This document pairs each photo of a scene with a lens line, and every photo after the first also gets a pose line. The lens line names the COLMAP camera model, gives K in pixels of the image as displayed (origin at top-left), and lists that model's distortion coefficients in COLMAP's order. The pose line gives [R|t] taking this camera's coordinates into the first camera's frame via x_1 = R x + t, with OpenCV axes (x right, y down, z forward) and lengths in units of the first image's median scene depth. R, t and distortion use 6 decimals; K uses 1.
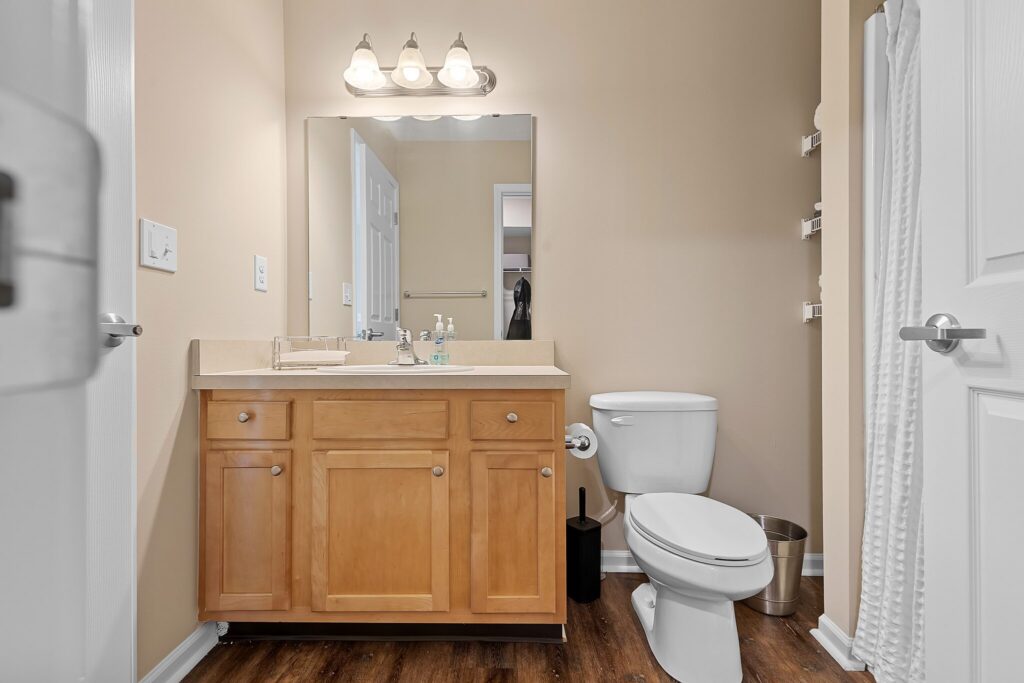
lens RADIAL K [[464.5, 0, 507.4], [0, 464.5, 335.7], [0, 0, 1]] dist [0.011312, 0.000073]
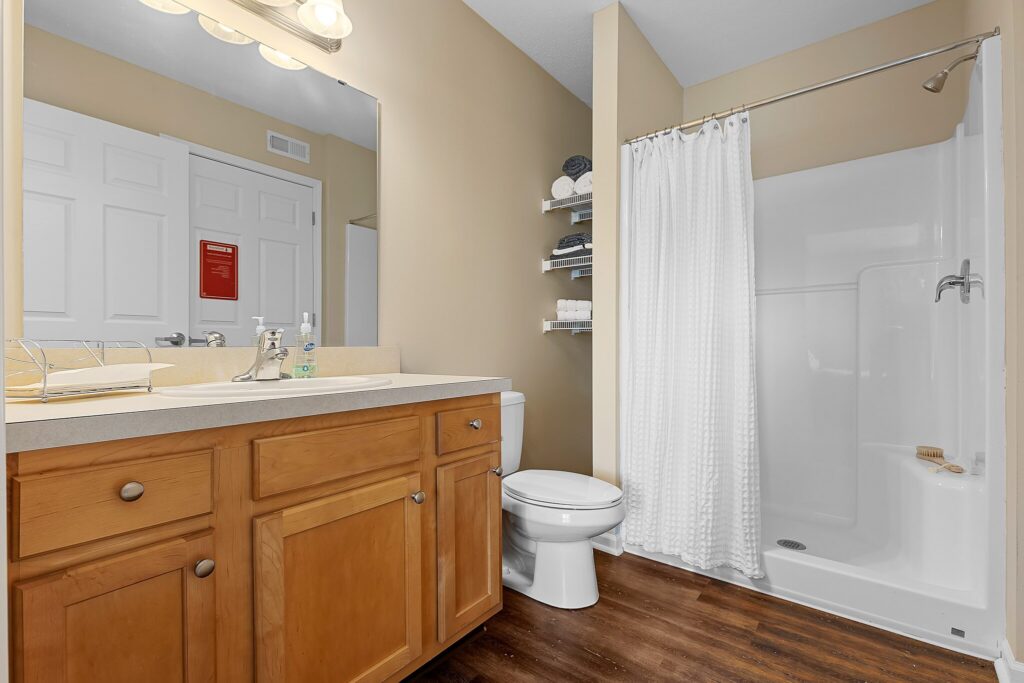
lens RADIAL K [[463.6, 0, 505.4], [0, 463.6, 344.5], [0, 0, 1]] dist [0.002804, 0.000203]
pose [[0.612126, 0.003241, 0.790754, -0.715465], [-0.005381, 0.999986, 0.000066, 0.006114], [-0.790742, -0.004295, 0.612134, 0.338684]]
